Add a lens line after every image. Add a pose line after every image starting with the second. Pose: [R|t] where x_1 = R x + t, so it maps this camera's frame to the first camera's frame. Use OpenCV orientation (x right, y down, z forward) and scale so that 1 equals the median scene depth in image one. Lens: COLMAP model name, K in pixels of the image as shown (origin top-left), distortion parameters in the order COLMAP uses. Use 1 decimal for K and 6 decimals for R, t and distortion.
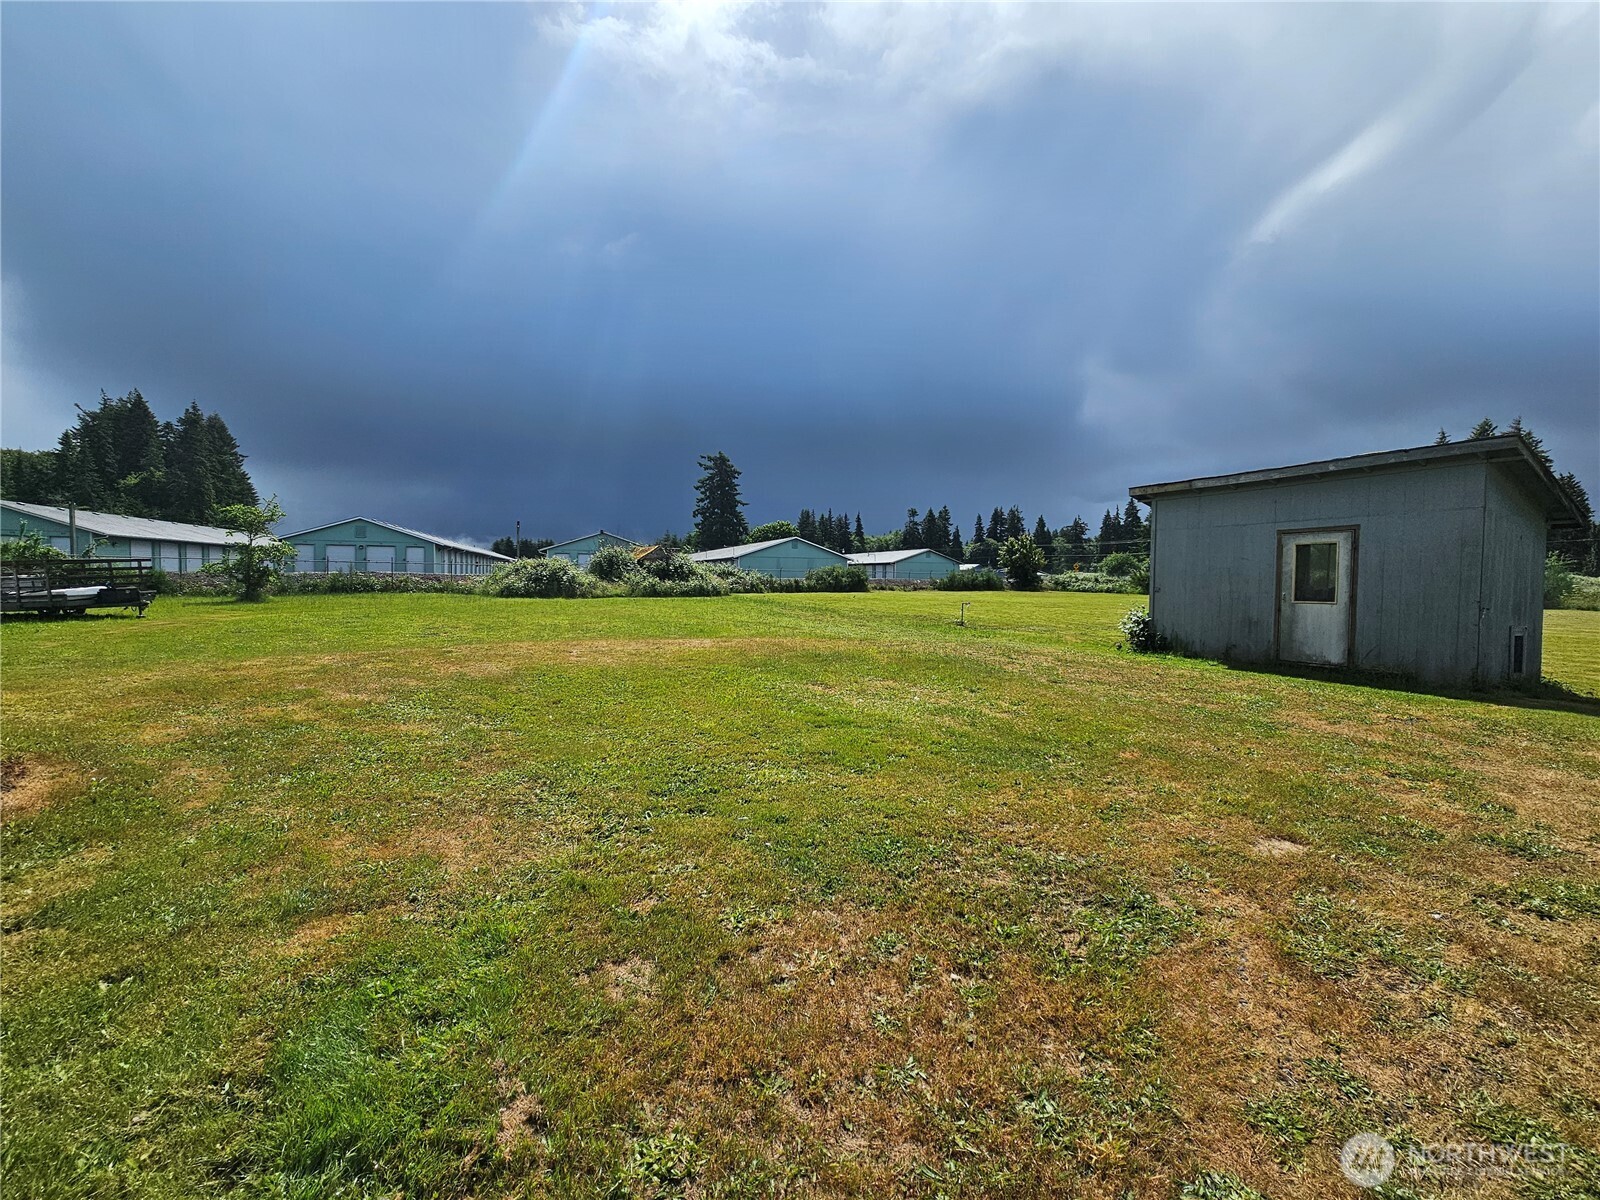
lens RADIAL K [[653.9, 0, 794.6], [0, 653.9, 591.5], [0, 0, 1]] dist [-0.001811, -0.000453]
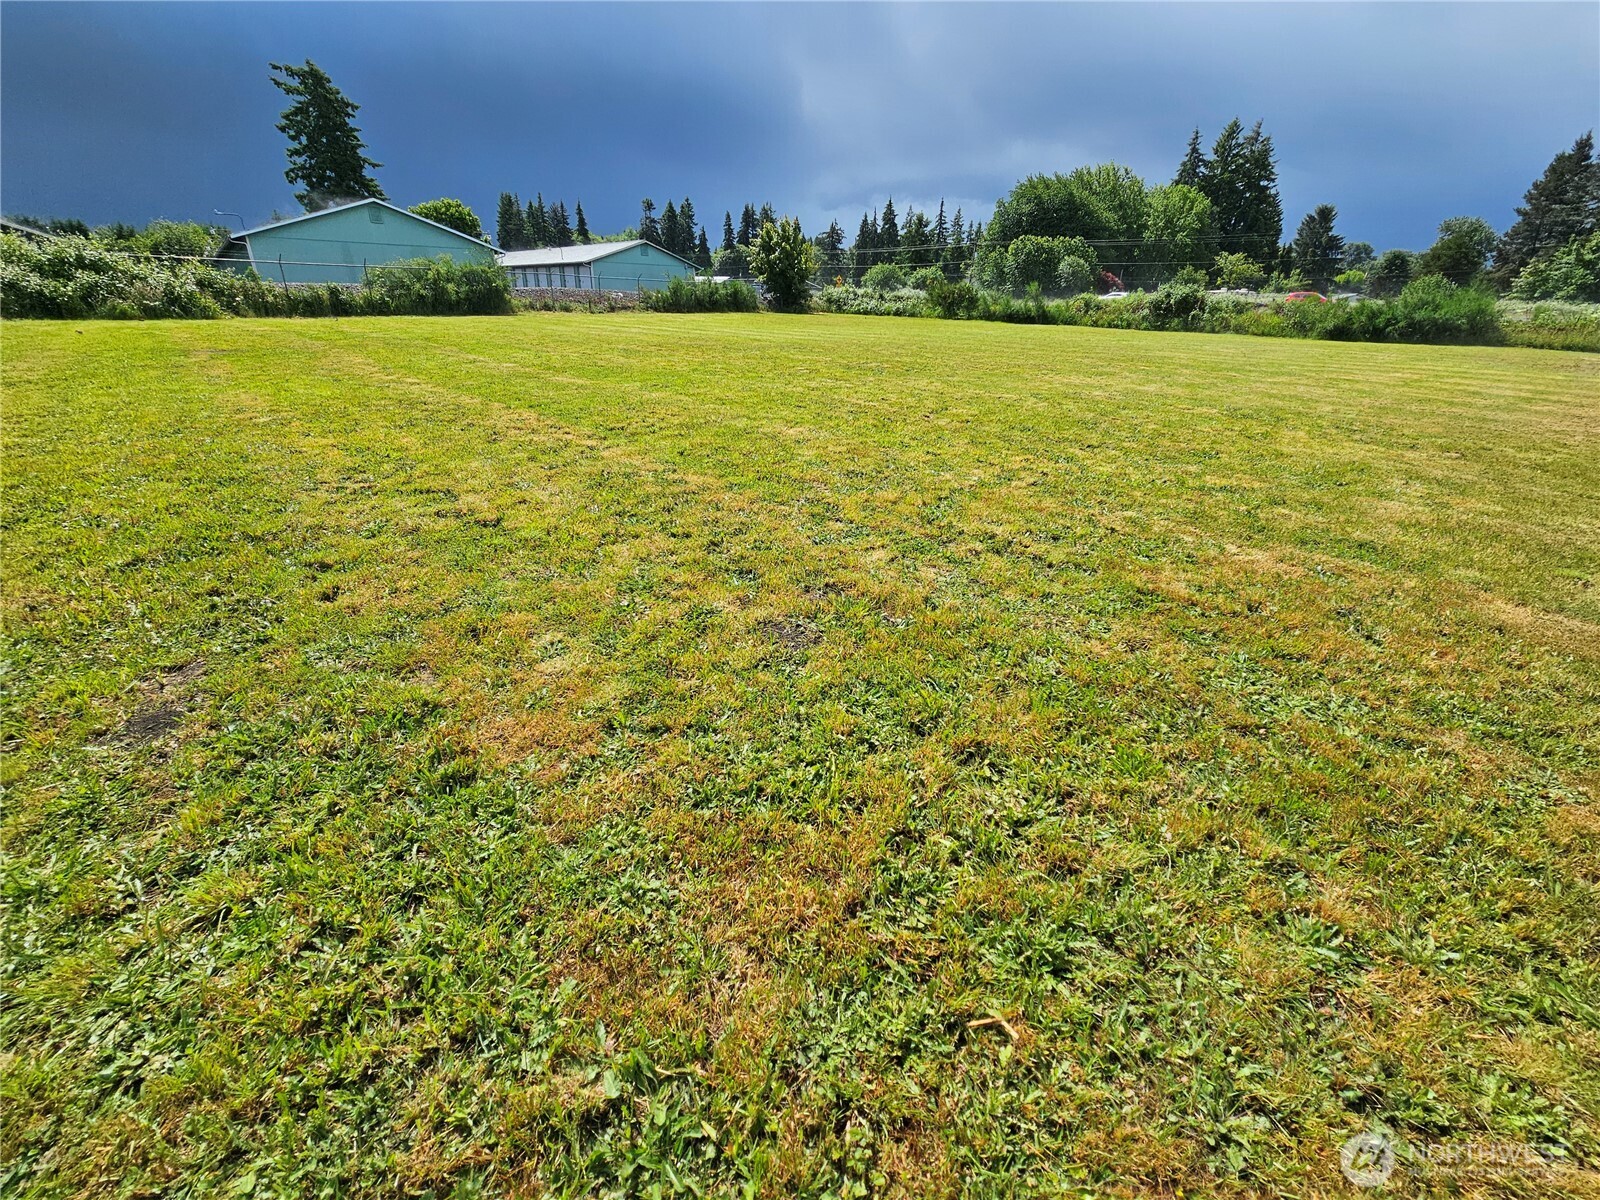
lens RADIAL K [[653.9, 0, 794.6], [0, 653.9, 591.5], [0, 0, 1]] dist [-0.001811, -0.000453]
pose [[0.935066, -0.136241, 0.327245, 0.048005], [-0.004009, 0.919065, 0.394086, -0.001110], [-0.354450, -0.369809, 0.858840, 0.152148]]
